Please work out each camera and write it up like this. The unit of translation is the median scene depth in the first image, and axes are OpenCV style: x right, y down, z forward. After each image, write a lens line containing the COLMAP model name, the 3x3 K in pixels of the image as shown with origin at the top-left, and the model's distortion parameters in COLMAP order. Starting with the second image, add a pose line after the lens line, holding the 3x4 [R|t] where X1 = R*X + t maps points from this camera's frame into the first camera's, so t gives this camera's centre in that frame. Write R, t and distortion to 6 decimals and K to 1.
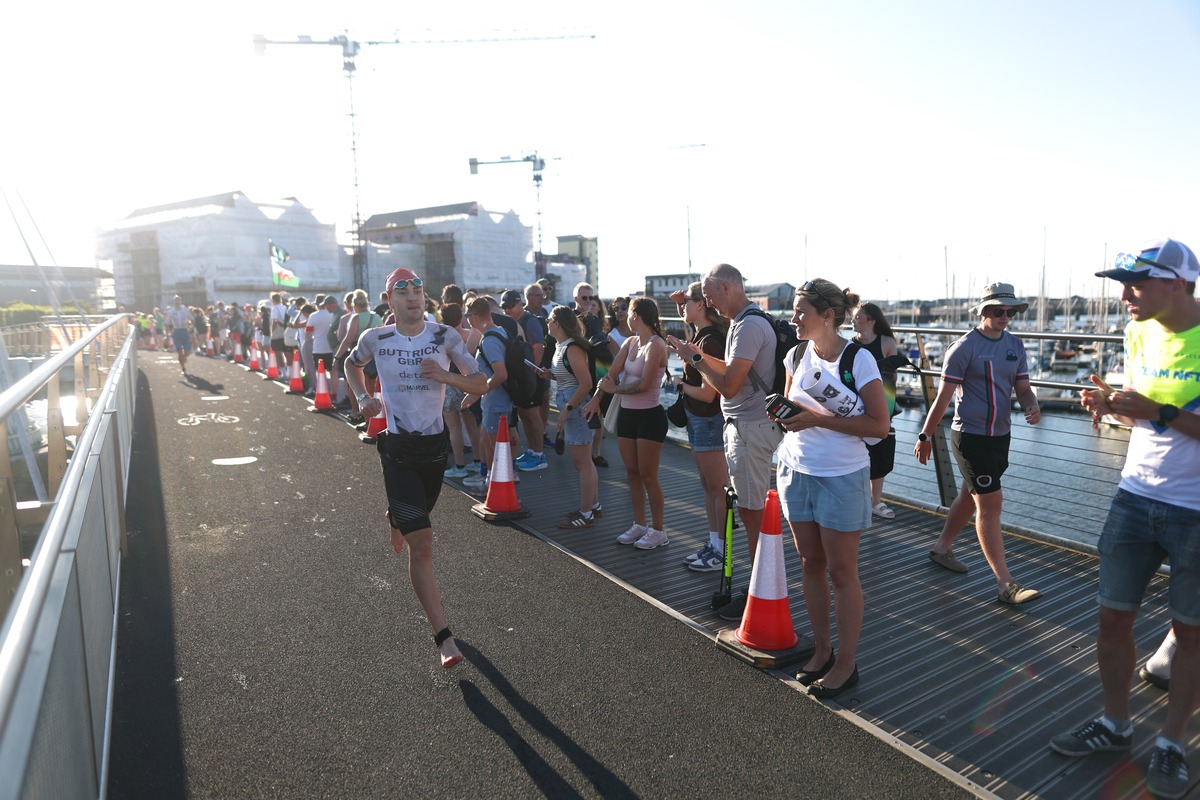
lens RADIAL K [[951.2, 0, 600.0], [0, 951.2, 400.0], [0, 0, 1]] dist [0.001191, 0.107299]
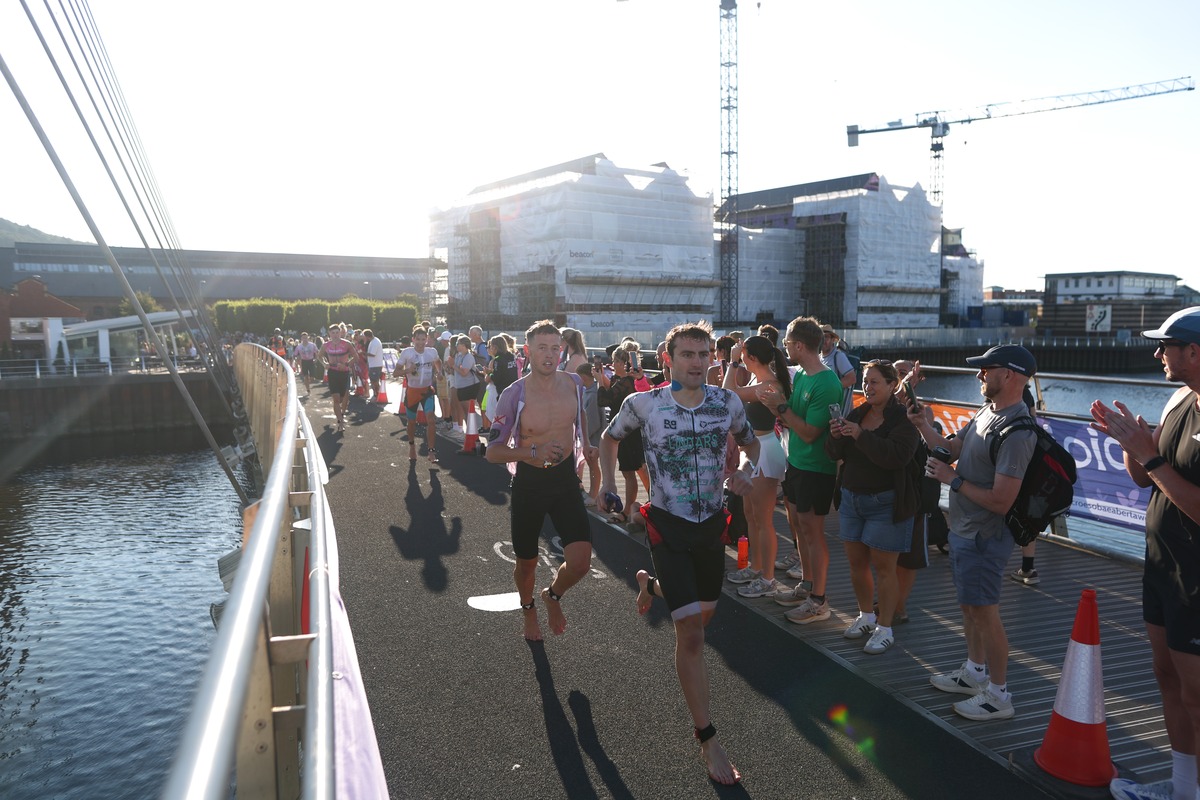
lens RADIAL K [[951.2, 0, 600.0], [0, 951.2, 400.0], [0, 0, 1]] dist [0.001191, 0.107299]
pose [[0.953717, 0.049534, -0.296596, -0.114331], [-0.049793, 0.998737, 0.006685, -0.021449], [0.296553, 0.008392, 0.954980, 0.218961]]
